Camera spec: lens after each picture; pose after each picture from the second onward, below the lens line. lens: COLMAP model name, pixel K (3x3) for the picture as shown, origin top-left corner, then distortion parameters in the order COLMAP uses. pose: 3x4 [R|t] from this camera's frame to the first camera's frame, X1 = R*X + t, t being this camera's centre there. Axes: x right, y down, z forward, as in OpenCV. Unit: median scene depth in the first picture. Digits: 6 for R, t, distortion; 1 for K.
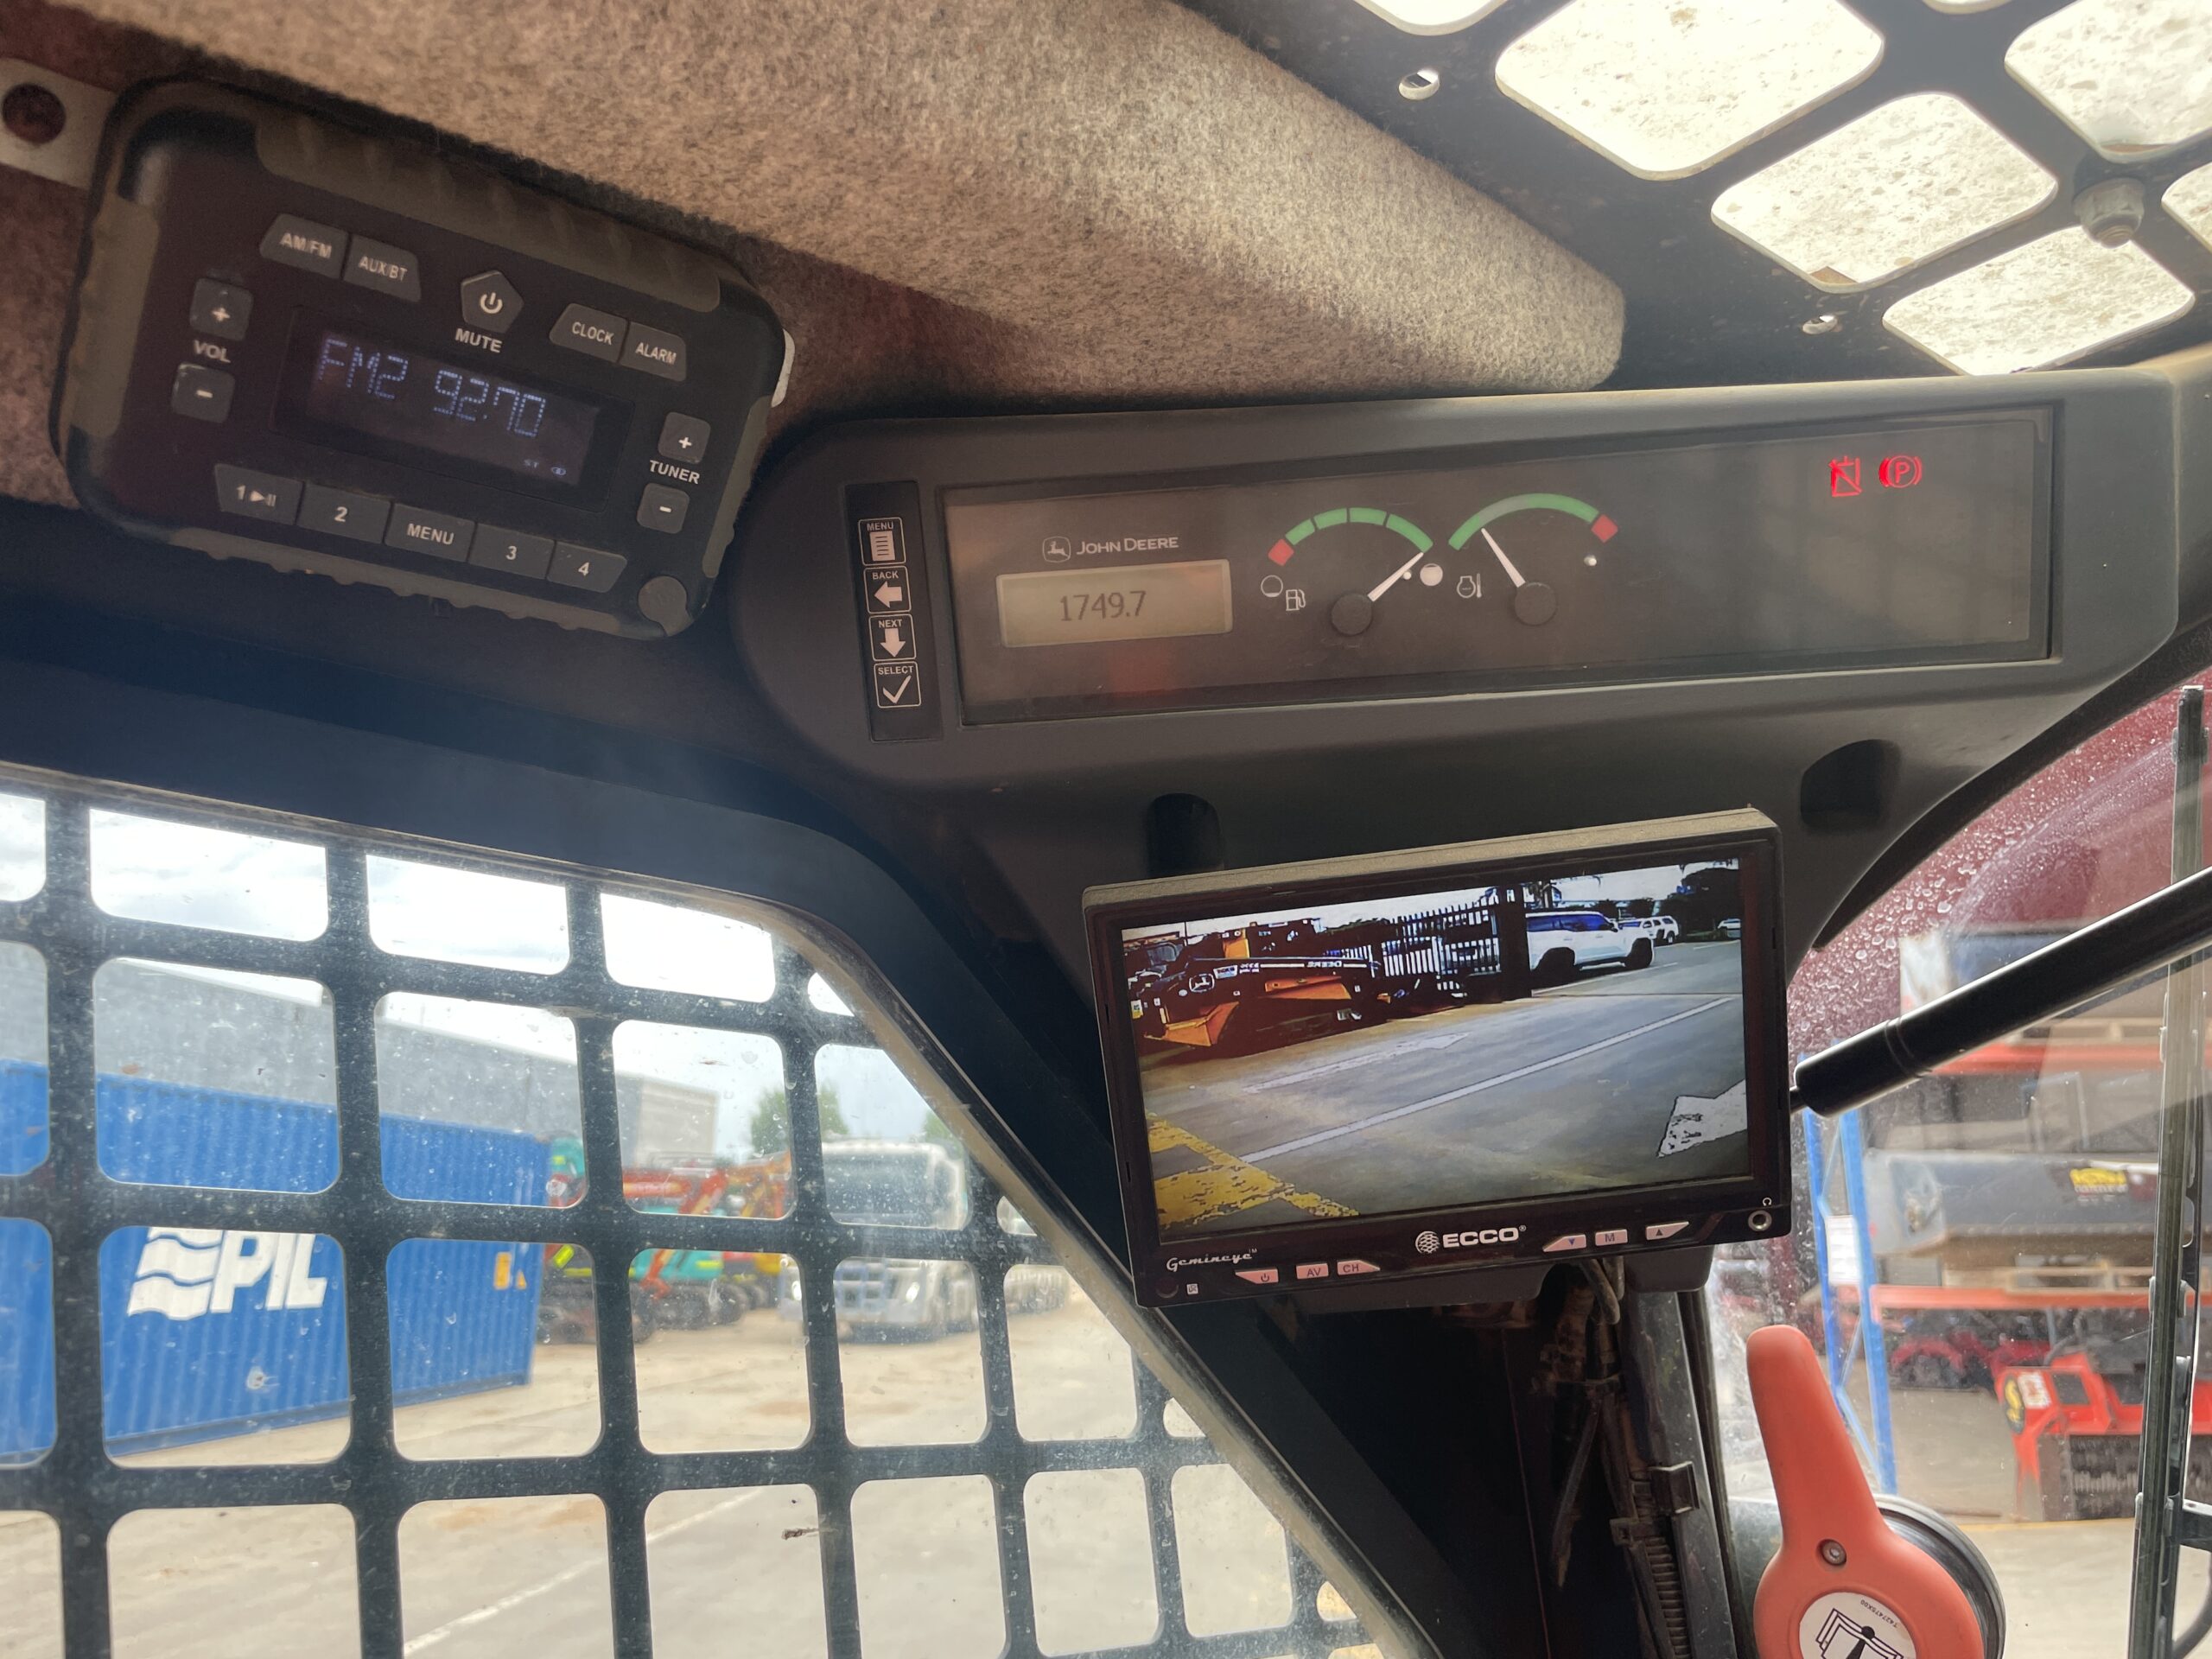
lens RADIAL K [[1685.1, 0, 1121.4], [0, 1685.1, 801.5], [0, 0, 1]] dist [0.081378, -0.113921]
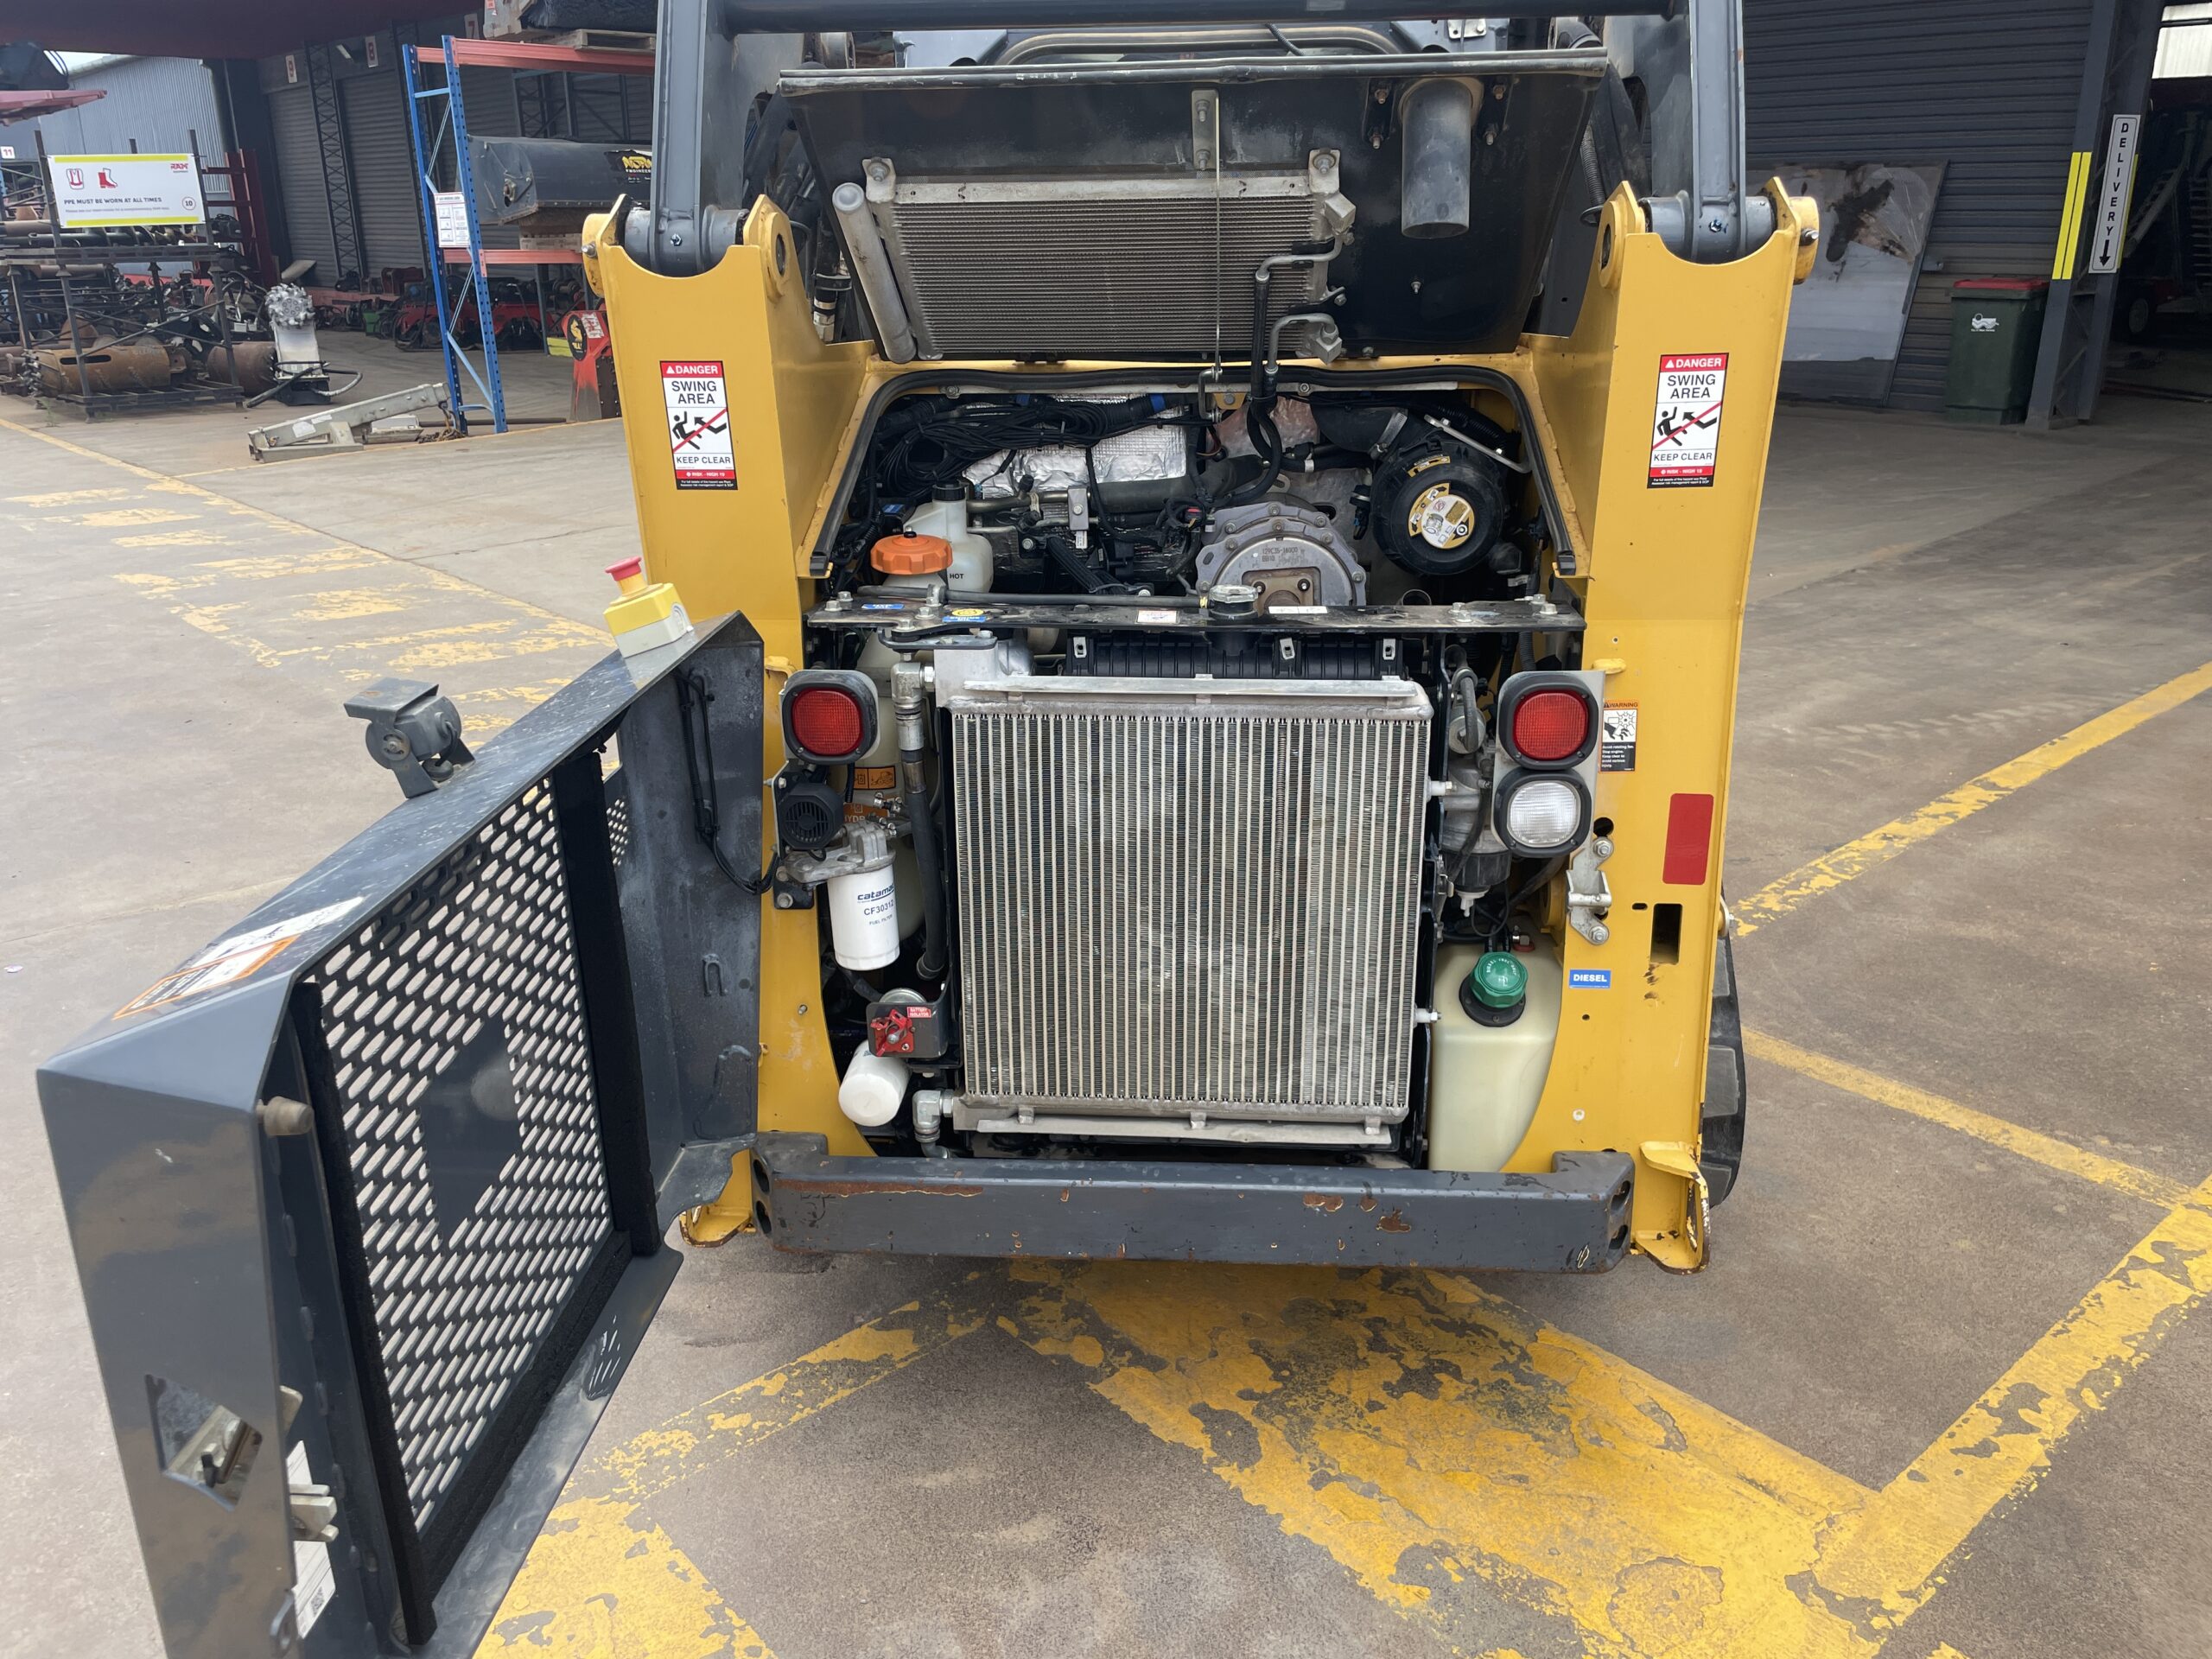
lens RADIAL K [[1685.1, 0, 1114.8], [0, 1685.1, 833.6], [0, 0, 1]] dist [0.081378, -0.113921]
pose [[0.671306, -0.256696, 0.695310, -0.231052], [-0.177731, 0.854989, 0.487242, -0.044446], [-0.719555, -0.450667, 0.528337, -0.196093]]
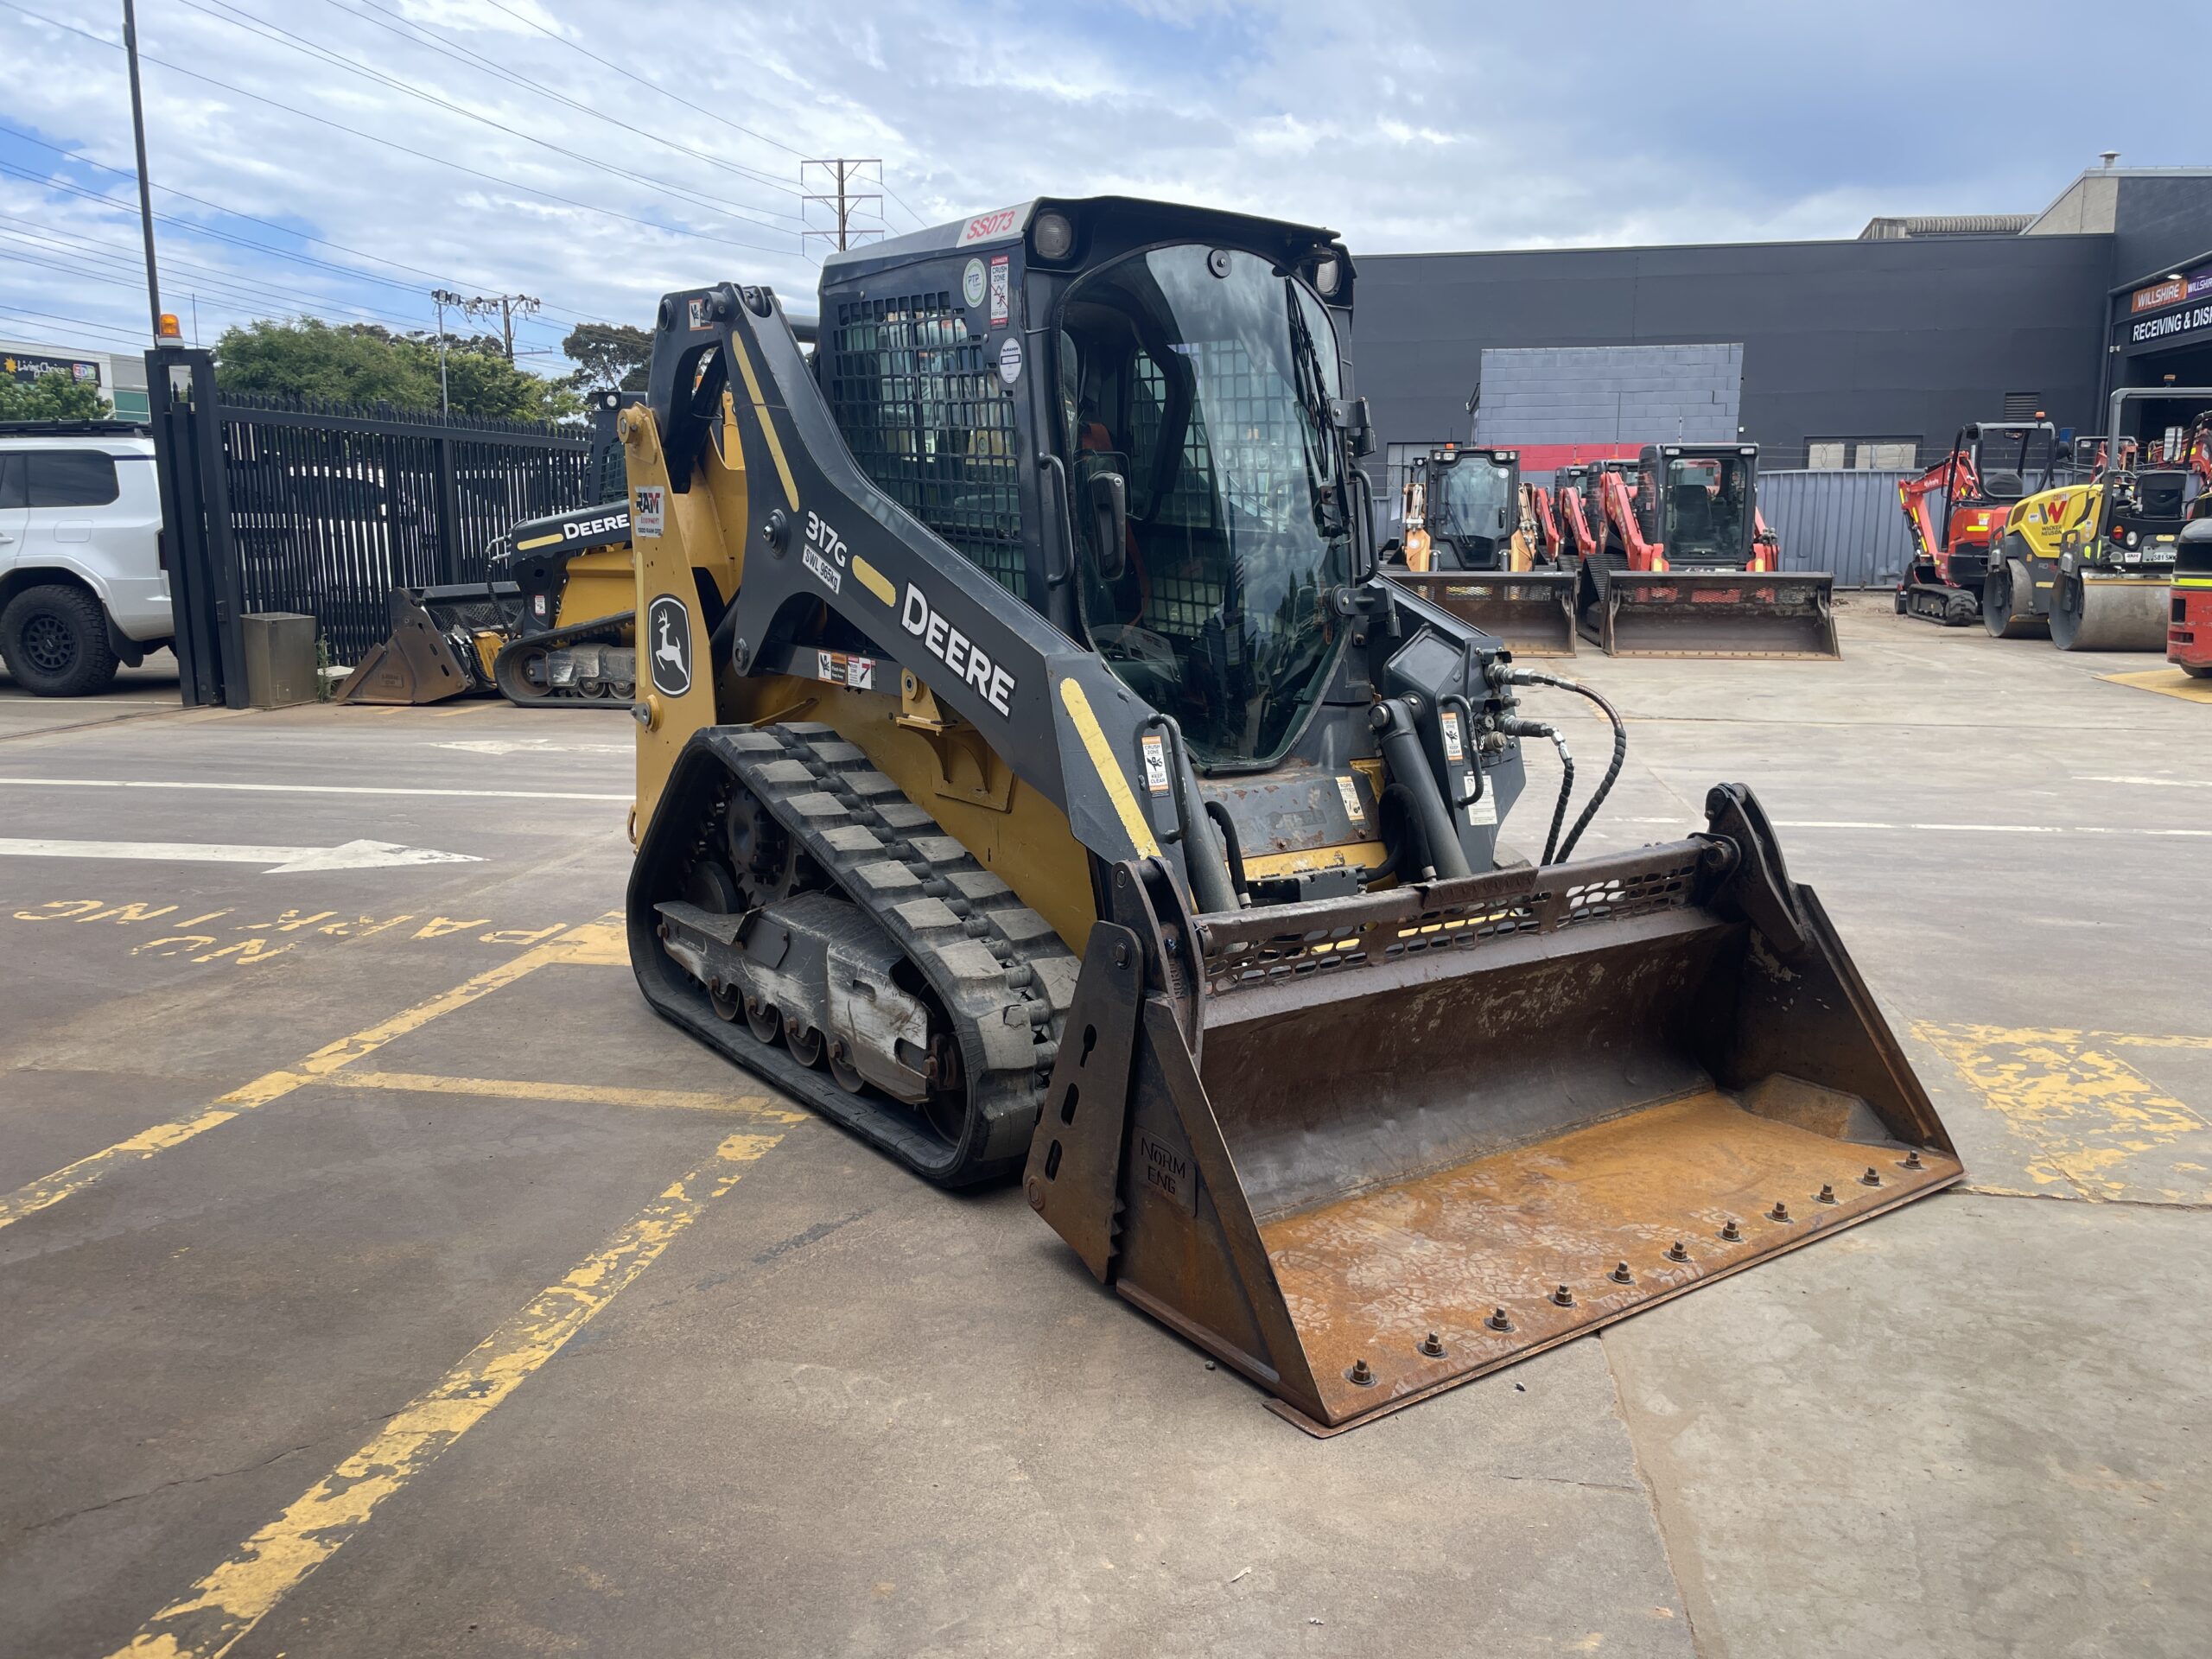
lens RADIAL K [[1685.1, 0, 1121.9], [0, 1685.1, 824.6], [0, 0, 1]] dist [0.081378, -0.113921]
pose [[-0.042769, 0.168820, -0.984718, 0.411288], [0.245791, 0.957106, 0.153411, 0.040676], [0.968379, -0.235474, -0.082429, 0.013819]]
